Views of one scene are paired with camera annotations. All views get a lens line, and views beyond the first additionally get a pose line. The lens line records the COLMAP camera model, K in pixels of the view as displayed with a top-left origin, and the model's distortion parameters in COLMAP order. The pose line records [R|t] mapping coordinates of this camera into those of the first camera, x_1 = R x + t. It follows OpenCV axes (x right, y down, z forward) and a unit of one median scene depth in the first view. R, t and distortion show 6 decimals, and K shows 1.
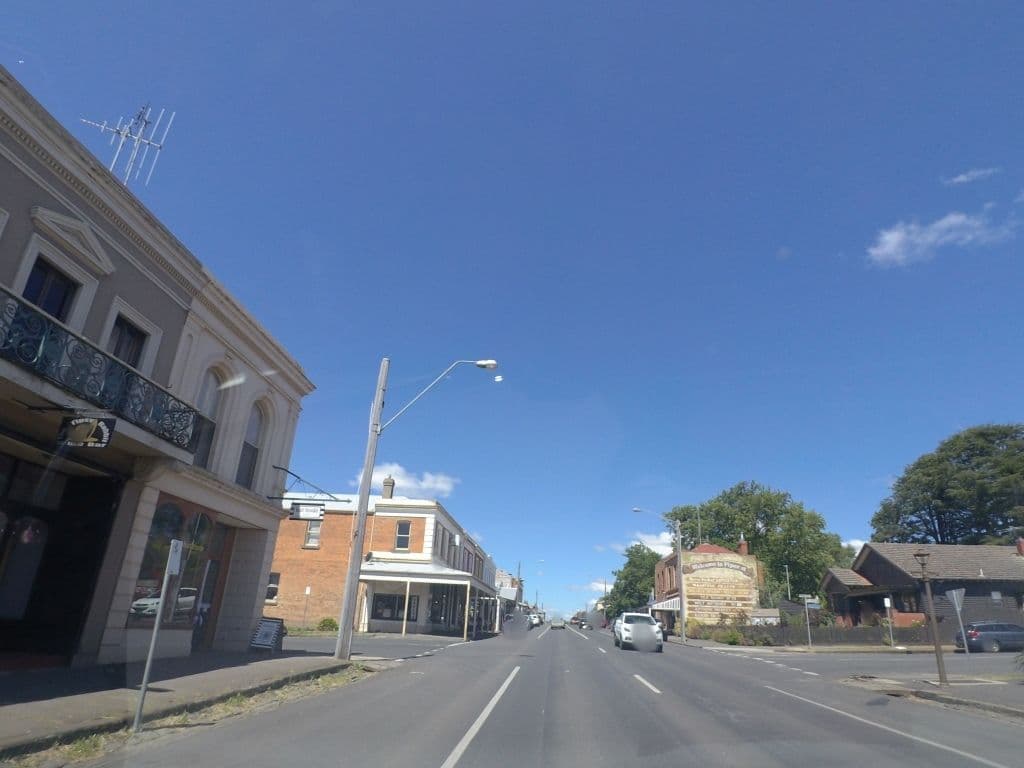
lens RADIAL K [[622.1, 0, 512.0], [0, 622.1, 384.0], [0, 0, 1]] dist [0.003033, -0.042191]
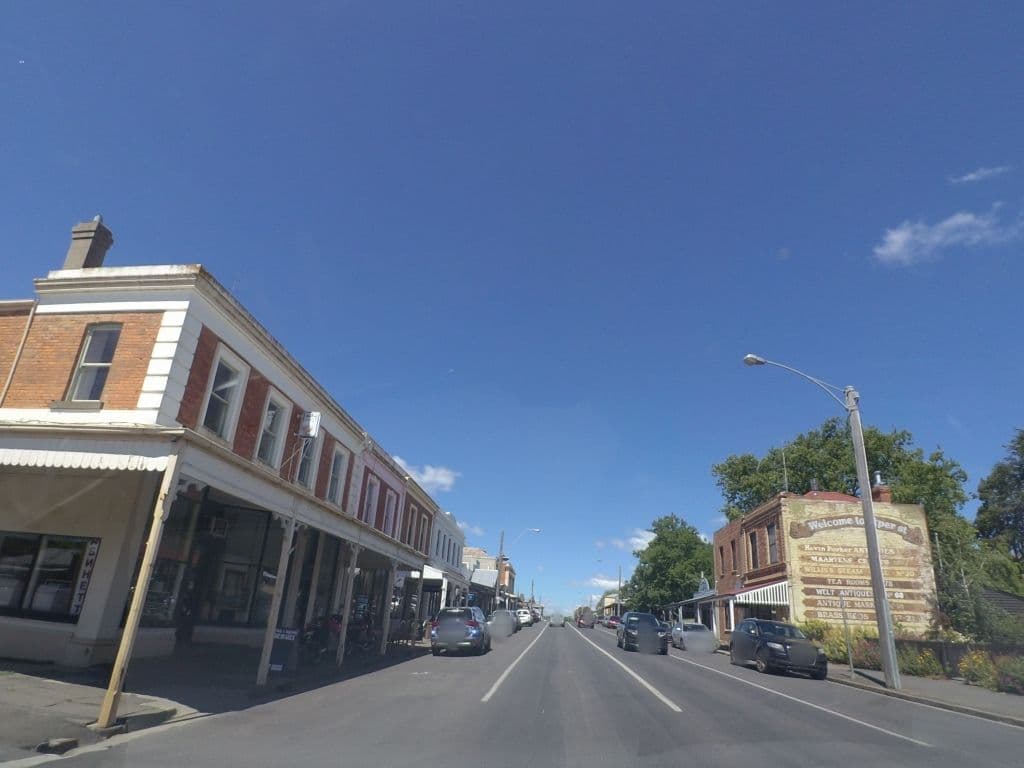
lens RADIAL K [[622.1, 0, 512.0], [0, 622.1, 384.0], [0, 0, 1]] dist [0.003033, -0.042191]
pose [[0.999901, 0.013518, -0.003989, 0.022692], [-0.013486, 0.999879, 0.007779, 0.117900], [0.004093, -0.007724, 0.999962, 0.318351]]
